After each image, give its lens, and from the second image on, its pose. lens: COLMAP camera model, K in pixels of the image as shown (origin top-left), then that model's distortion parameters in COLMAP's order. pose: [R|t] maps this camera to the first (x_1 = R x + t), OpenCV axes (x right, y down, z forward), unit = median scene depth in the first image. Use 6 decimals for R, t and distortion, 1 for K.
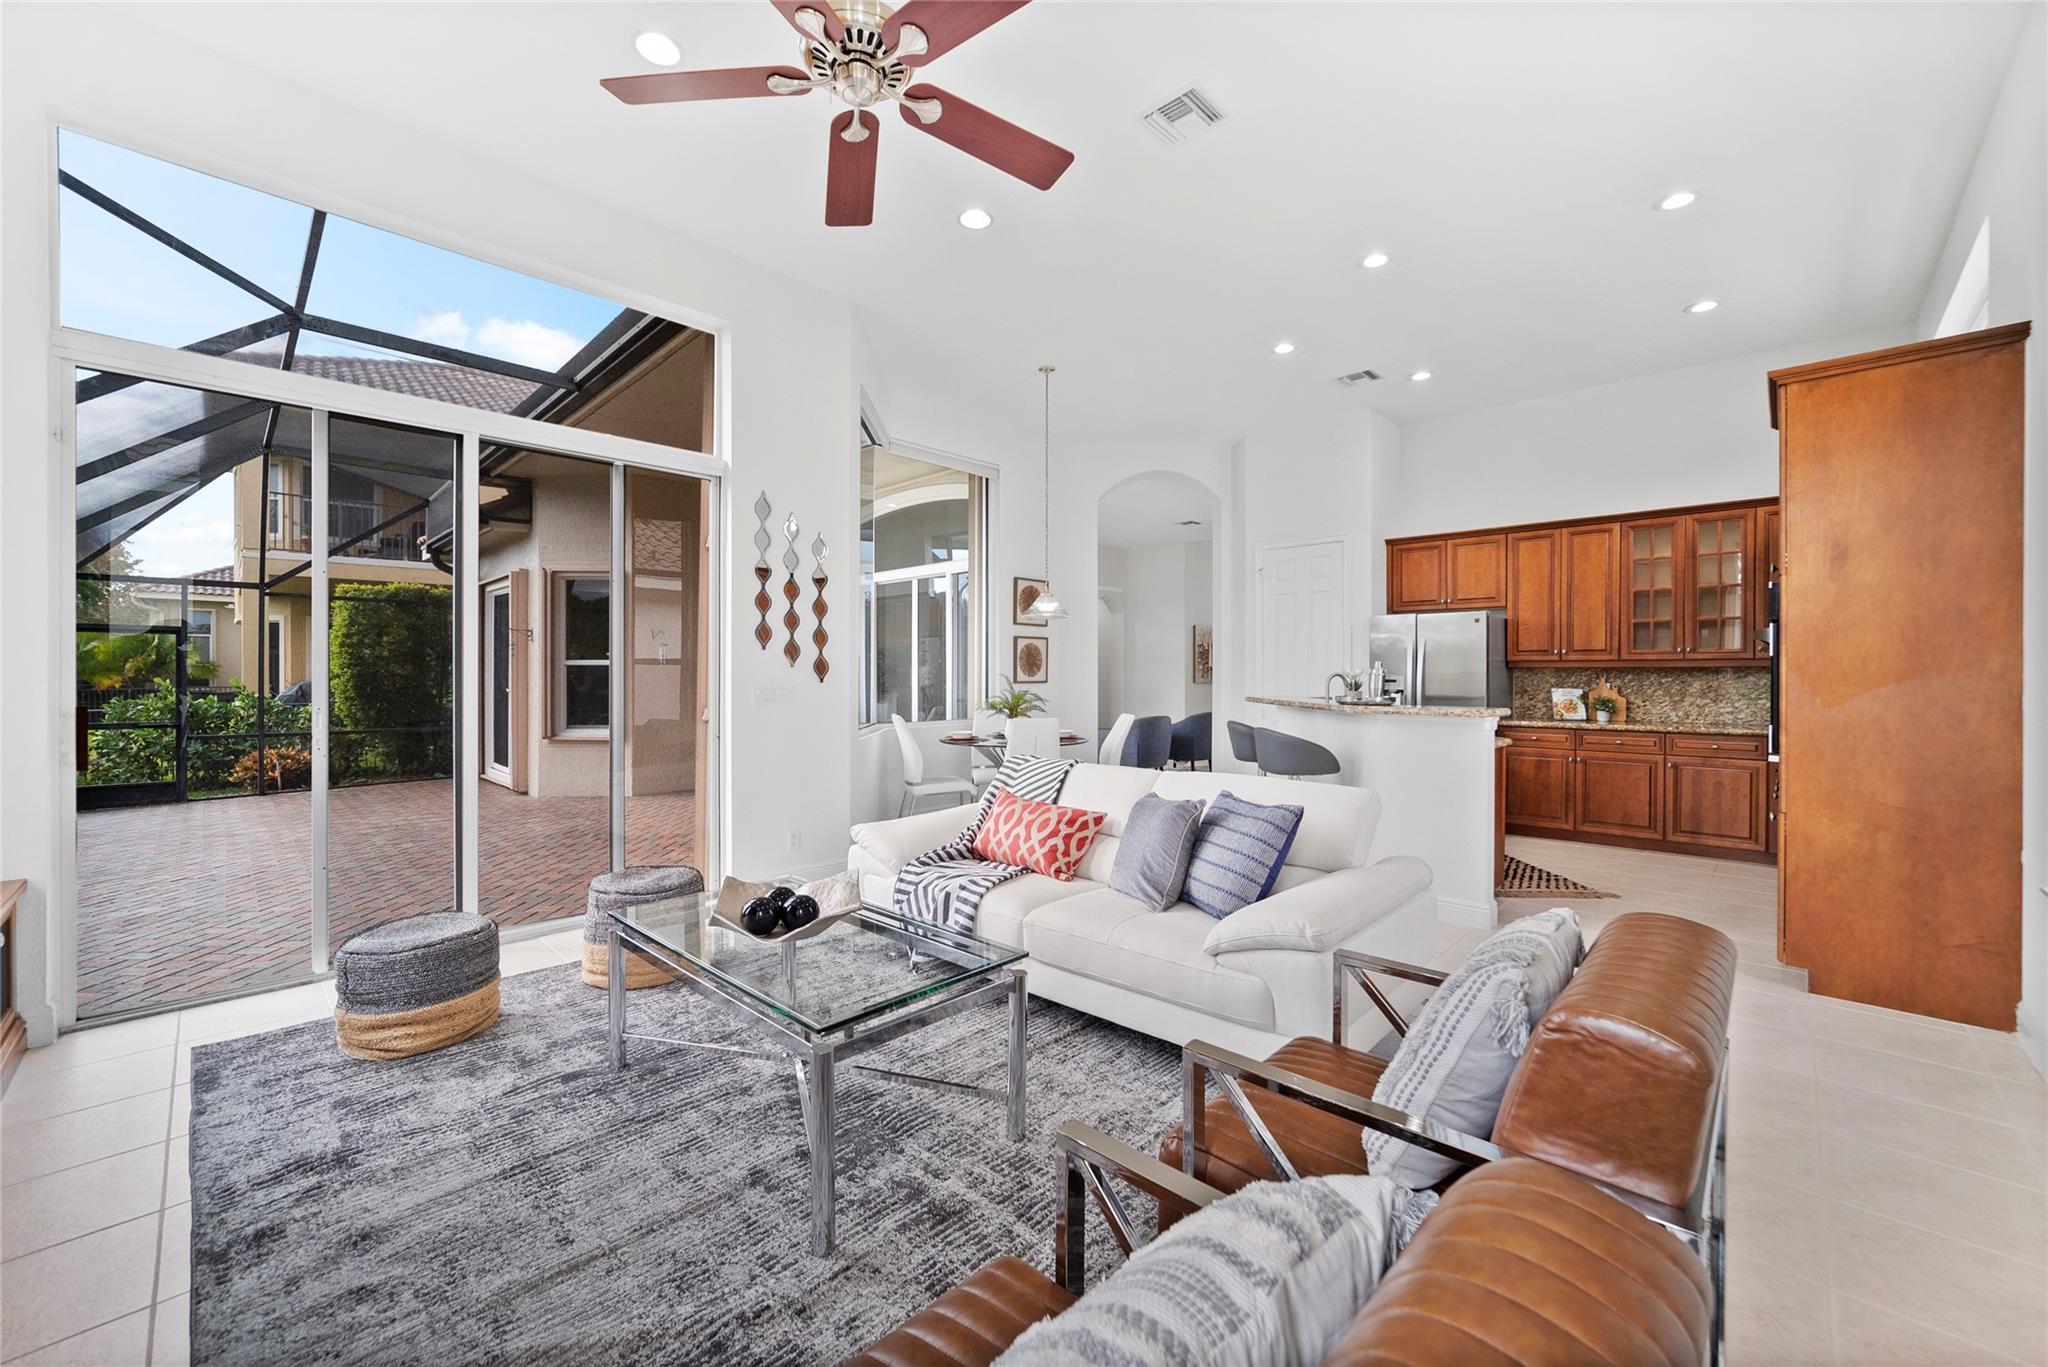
lens RADIAL K [[819.4, 0, 1009.5], [0, 819.4, 680.1], [0, 0, 1]] dist [-0.032088, 0.010819]
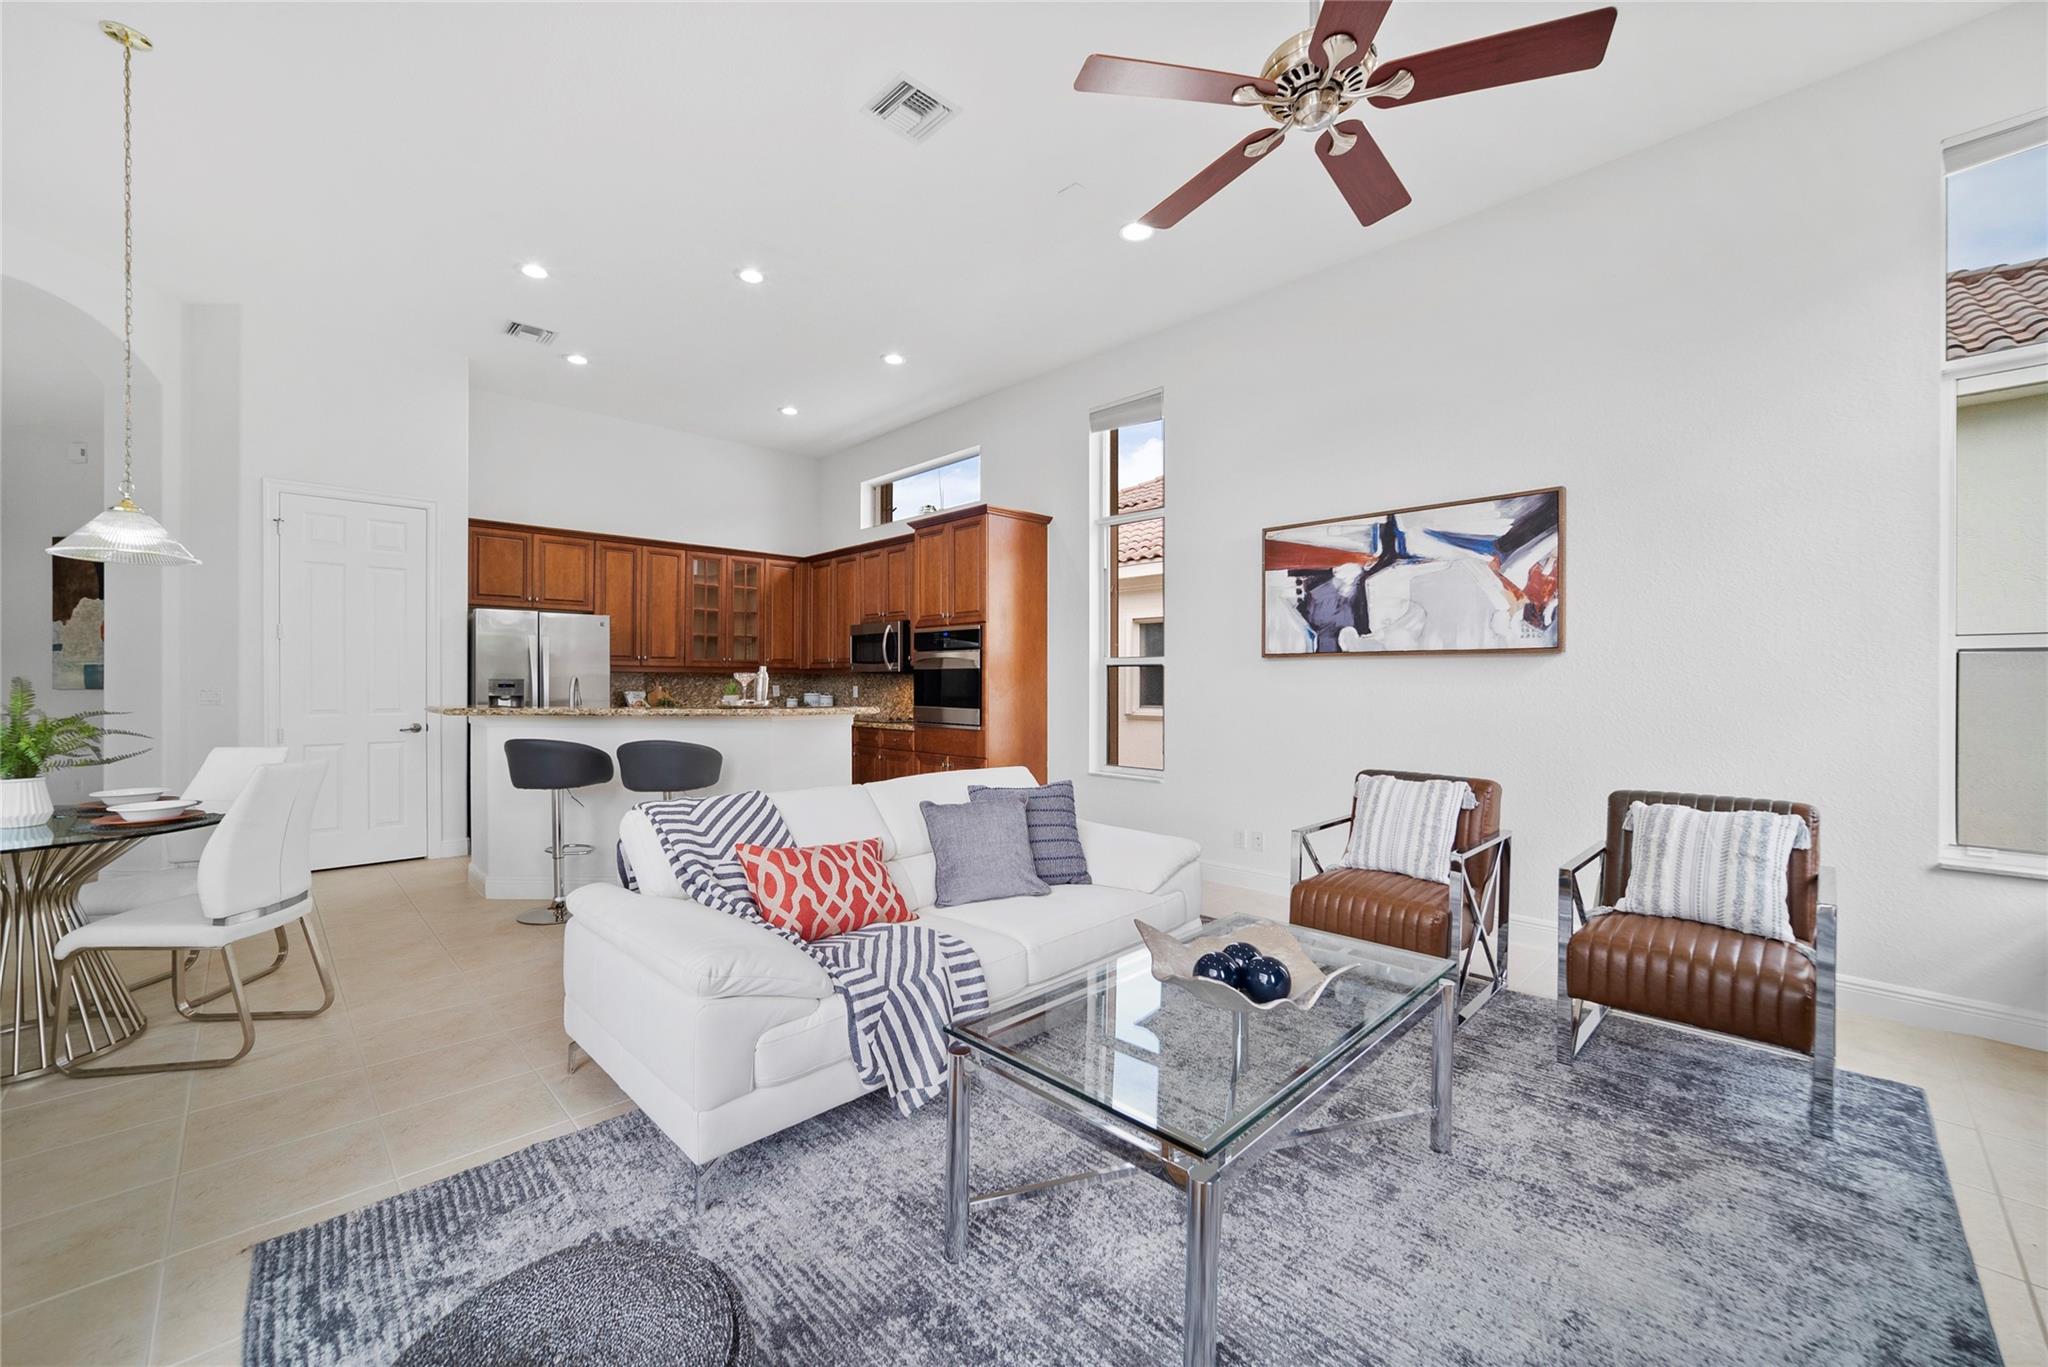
lens RADIAL K [[819.4, 0, 1028.1], [0, 819.4, 681.1], [0, 0, 1]] dist [-0.032088, 0.010819]
pose [[0.024399, -0.000544, 0.999702, -0.727017], [0.004570, 0.999989, 0.000433, -0.002858], [-0.999692, 0.004558, 0.024401, 0.803208]]
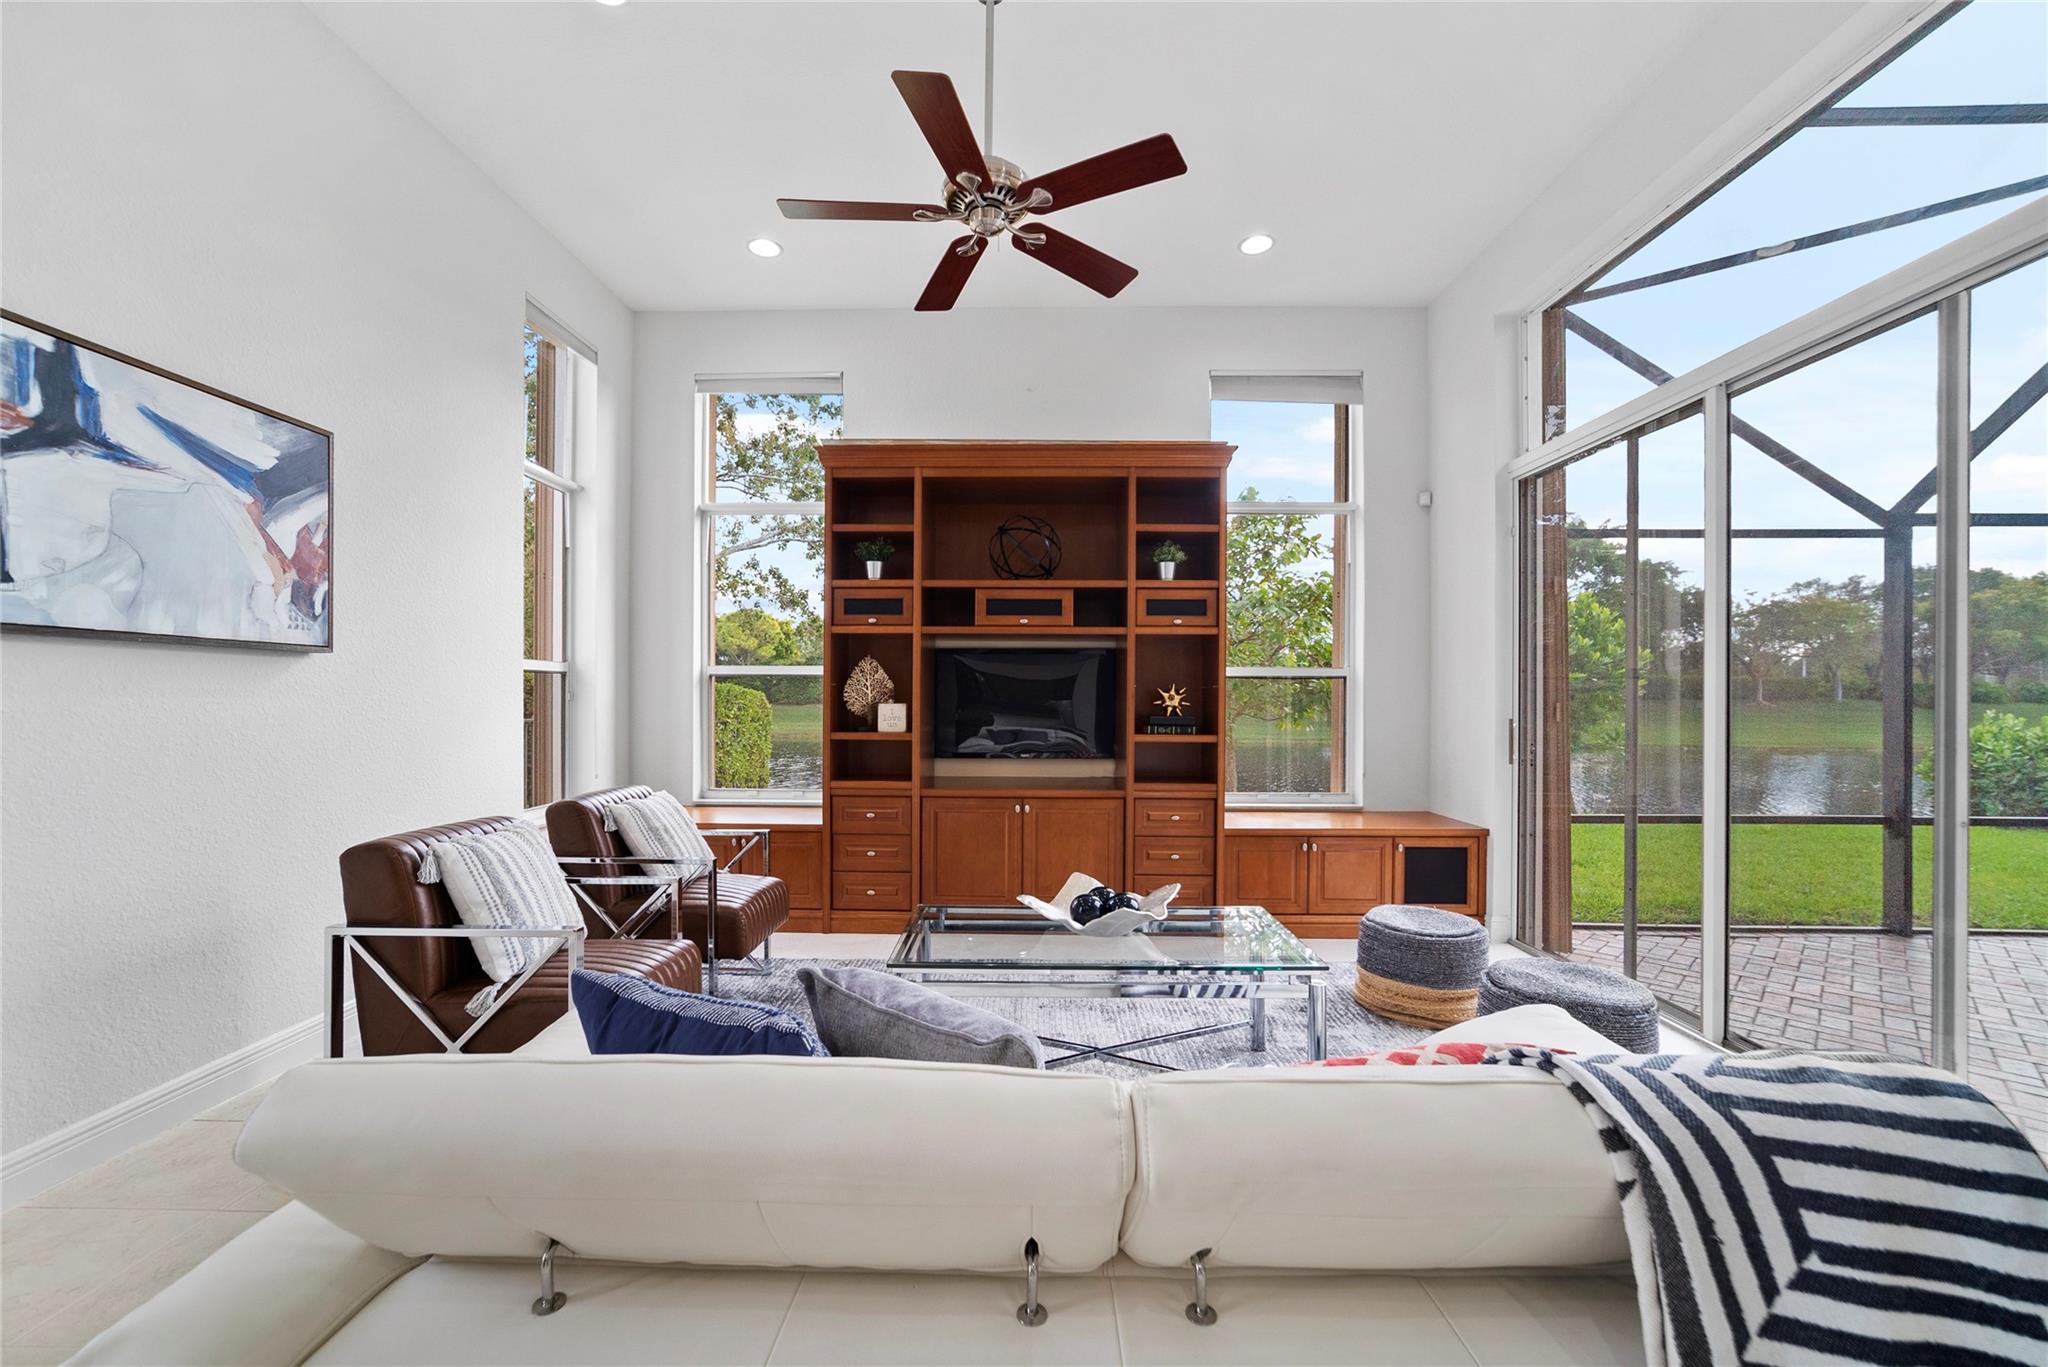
lens RADIAL K [[819.4, 0, 1007.9], [0, 819.4, 700.5], [0, 0, 1]] dist [-0.032088, 0.010819]
pose [[-0.735472, -0.001005, -0.677555, 0.372421], [-0.009092, 0.999924, 0.008386, -0.003092], [0.677494, 0.012328, -0.735425, 1.160685]]
